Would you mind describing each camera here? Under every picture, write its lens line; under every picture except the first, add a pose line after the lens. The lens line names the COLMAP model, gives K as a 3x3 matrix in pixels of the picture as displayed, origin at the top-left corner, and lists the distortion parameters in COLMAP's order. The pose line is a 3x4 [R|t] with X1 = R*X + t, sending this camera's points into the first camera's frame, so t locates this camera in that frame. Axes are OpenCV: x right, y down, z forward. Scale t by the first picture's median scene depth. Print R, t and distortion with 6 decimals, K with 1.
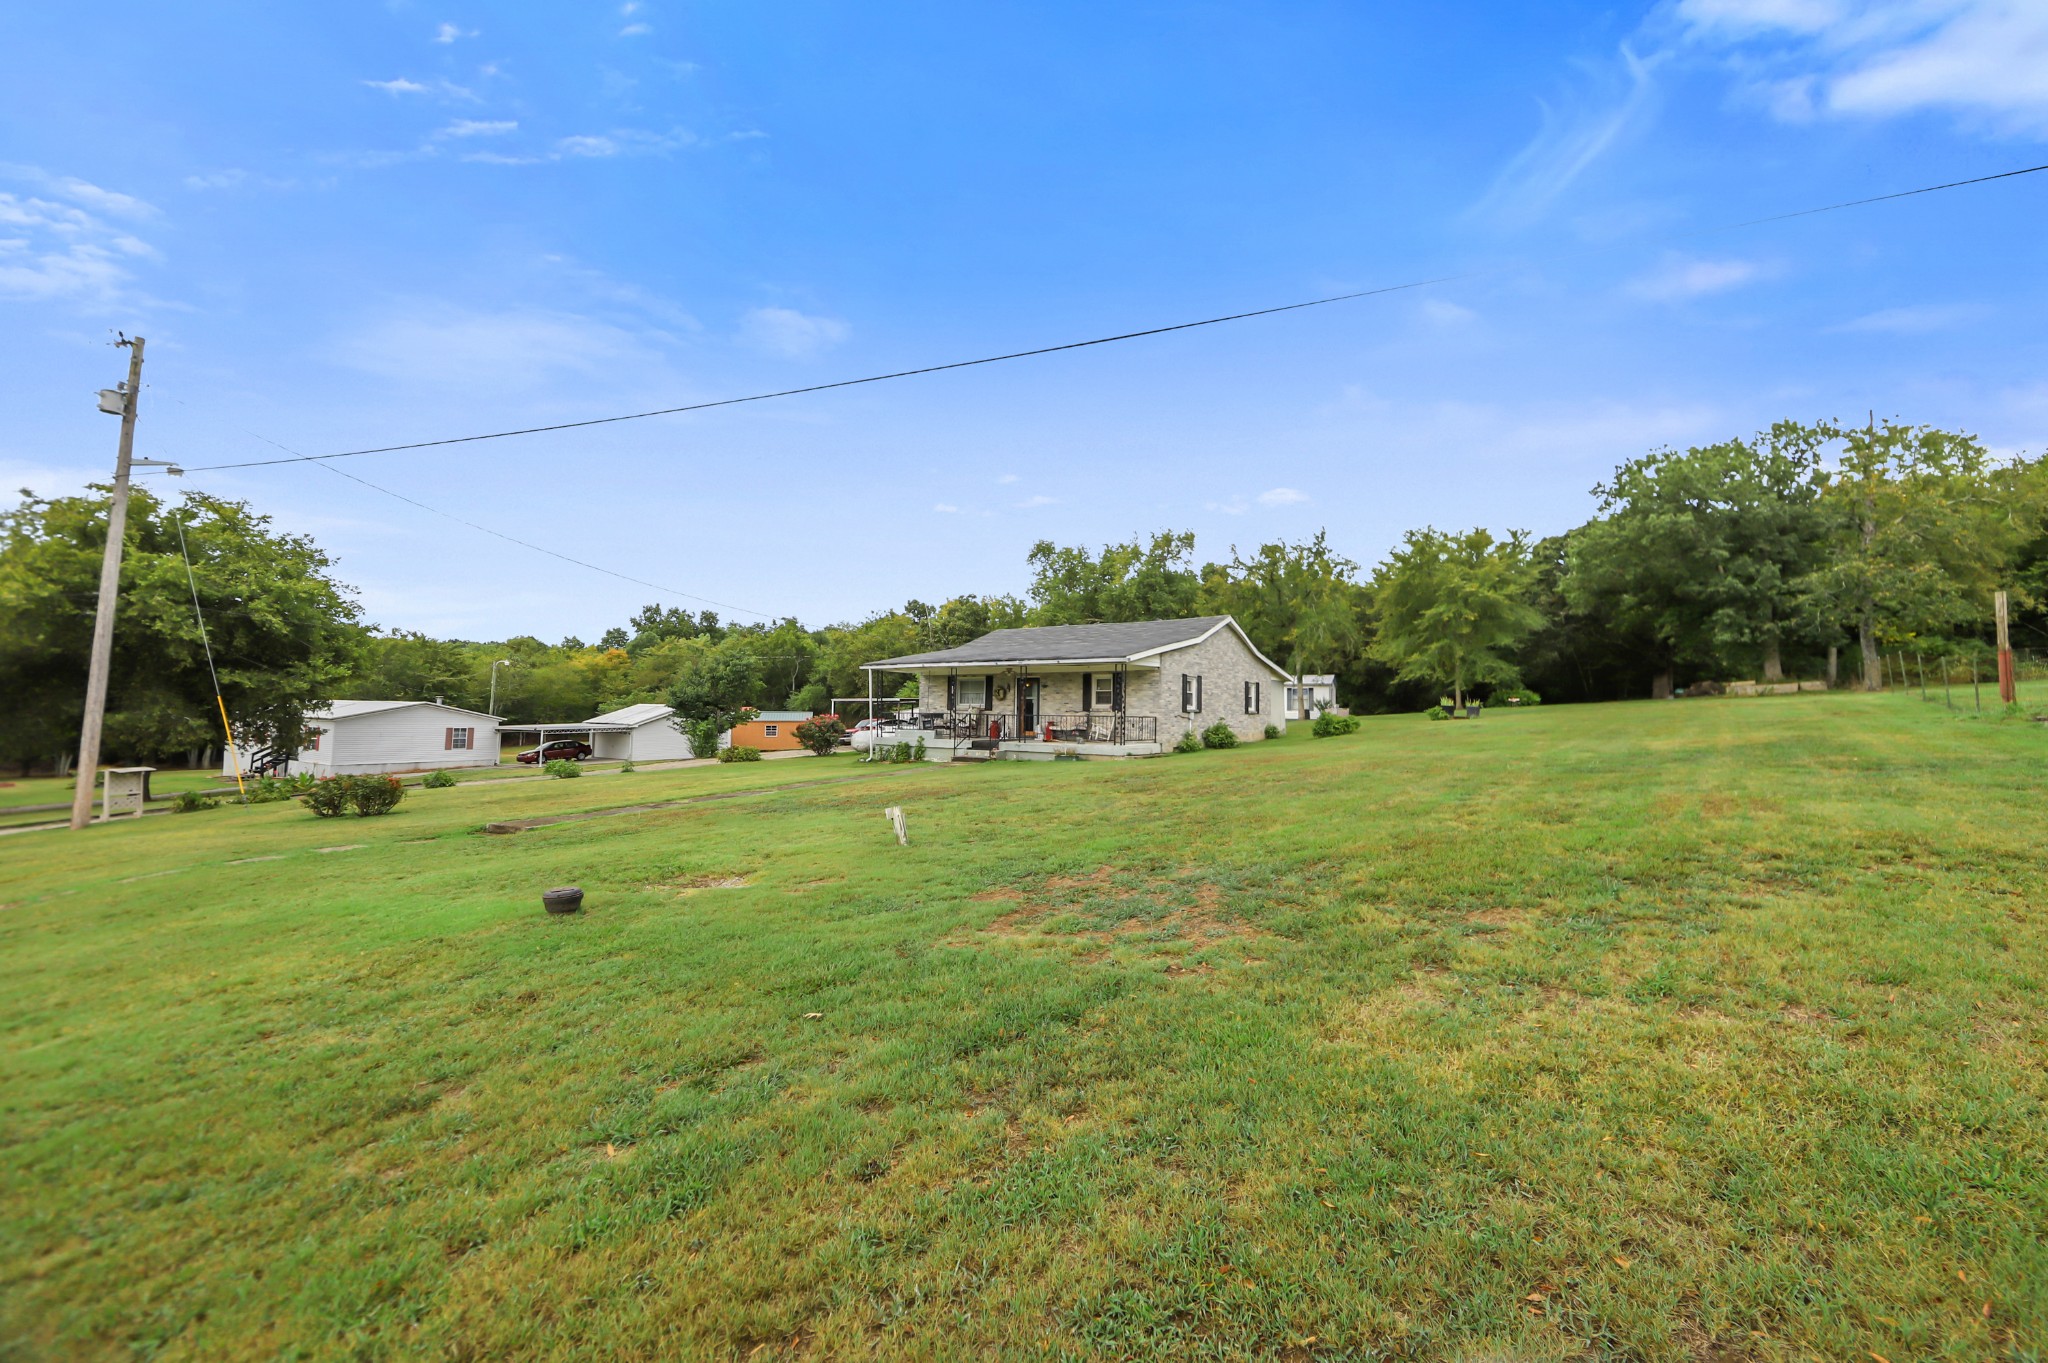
lens RADIAL K [[809.6, 0, 1059.6], [0, 809.6, 658.3], [0, 0, 1]] dist [0.000061, -0.000033]
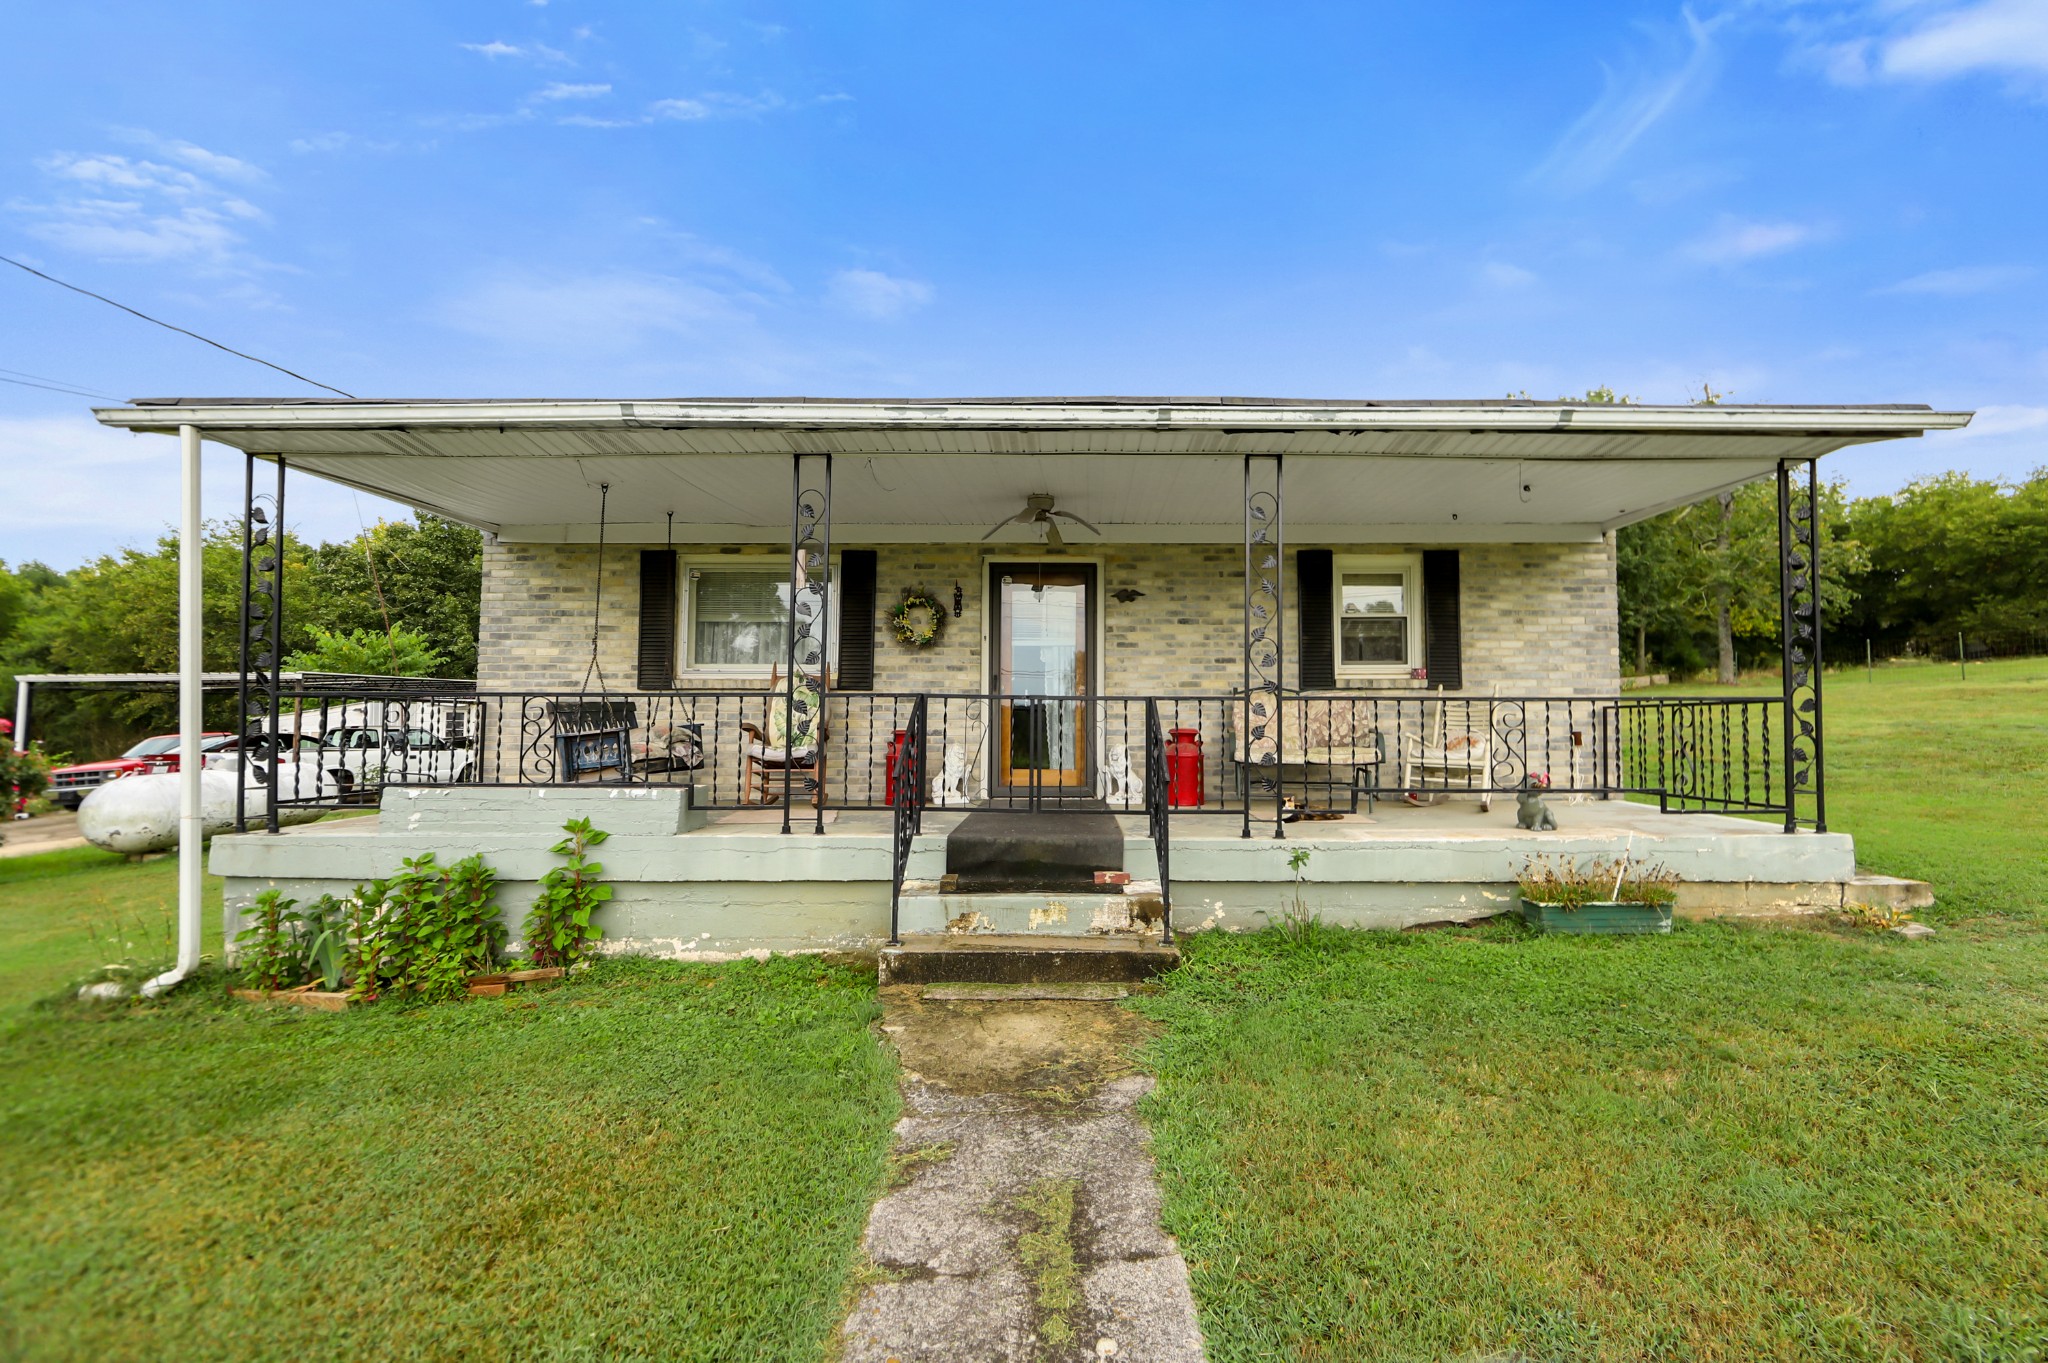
lens RADIAL K [[826.8, 0, 1052.4], [0, 826.8, 673.6], [0, 0, 1]] dist [-0.001347, -0.000350]
pose [[0.834387, 0.023422, 0.550681, -0.170588], [-0.028321, 0.999599, 0.000397, 0.055660], [-0.550451, -0.015927, 0.834716, 0.727449]]
